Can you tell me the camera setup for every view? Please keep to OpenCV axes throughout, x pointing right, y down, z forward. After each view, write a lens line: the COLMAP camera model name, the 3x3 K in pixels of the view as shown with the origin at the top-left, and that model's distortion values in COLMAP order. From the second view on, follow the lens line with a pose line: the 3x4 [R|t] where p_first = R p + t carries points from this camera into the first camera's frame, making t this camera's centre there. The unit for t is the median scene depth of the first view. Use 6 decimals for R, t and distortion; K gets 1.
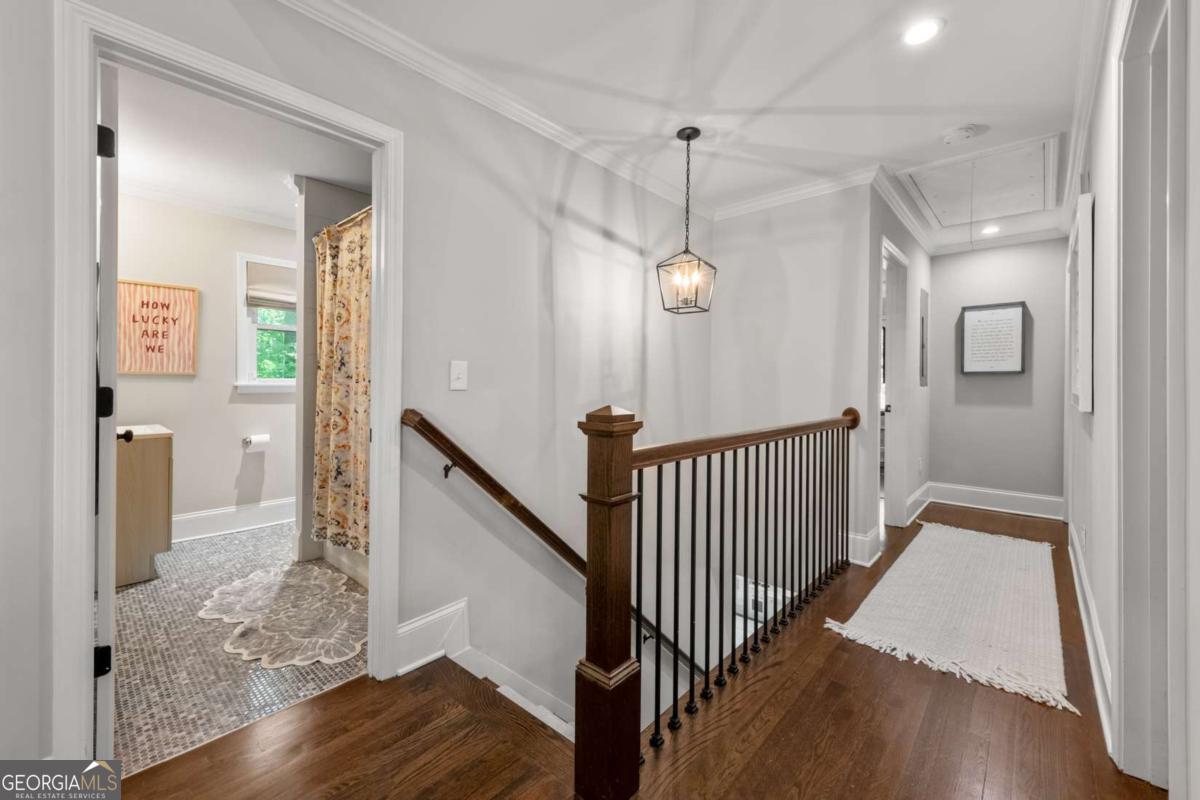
lens RADIAL K [[475.6, 0, 603.5], [0, 475.6, 388.8], [0, 0, 1]] dist [0.009773, -0.000217]
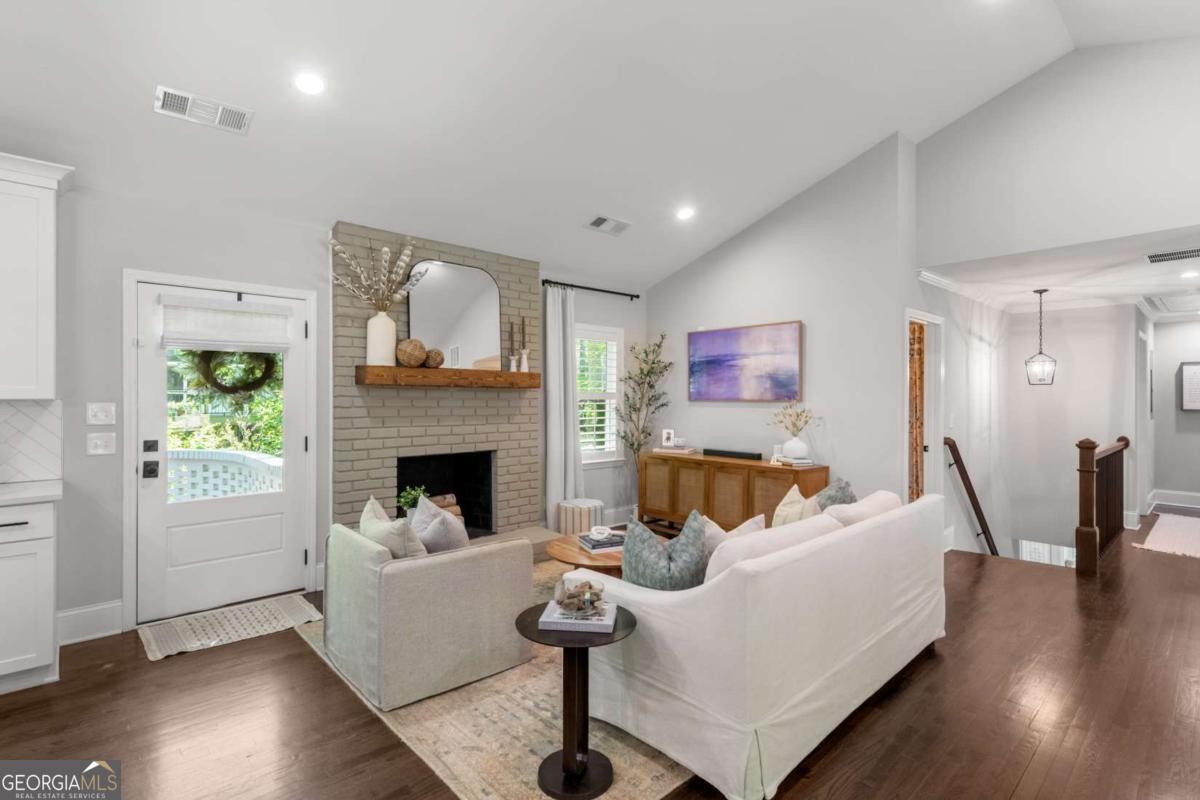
lens RADIAL K [[580.9, 0, 597.5], [0, 580.9, 396.3], [0, 0, 1]] dist [0.002091, -0.000193]
pose [[0.995989, -0.000170, -0.089476, -1.142503], [-0.000774, 0.999944, -0.010516, -0.077631], [0.089473, 0.010543, 0.995933, -1.207905]]
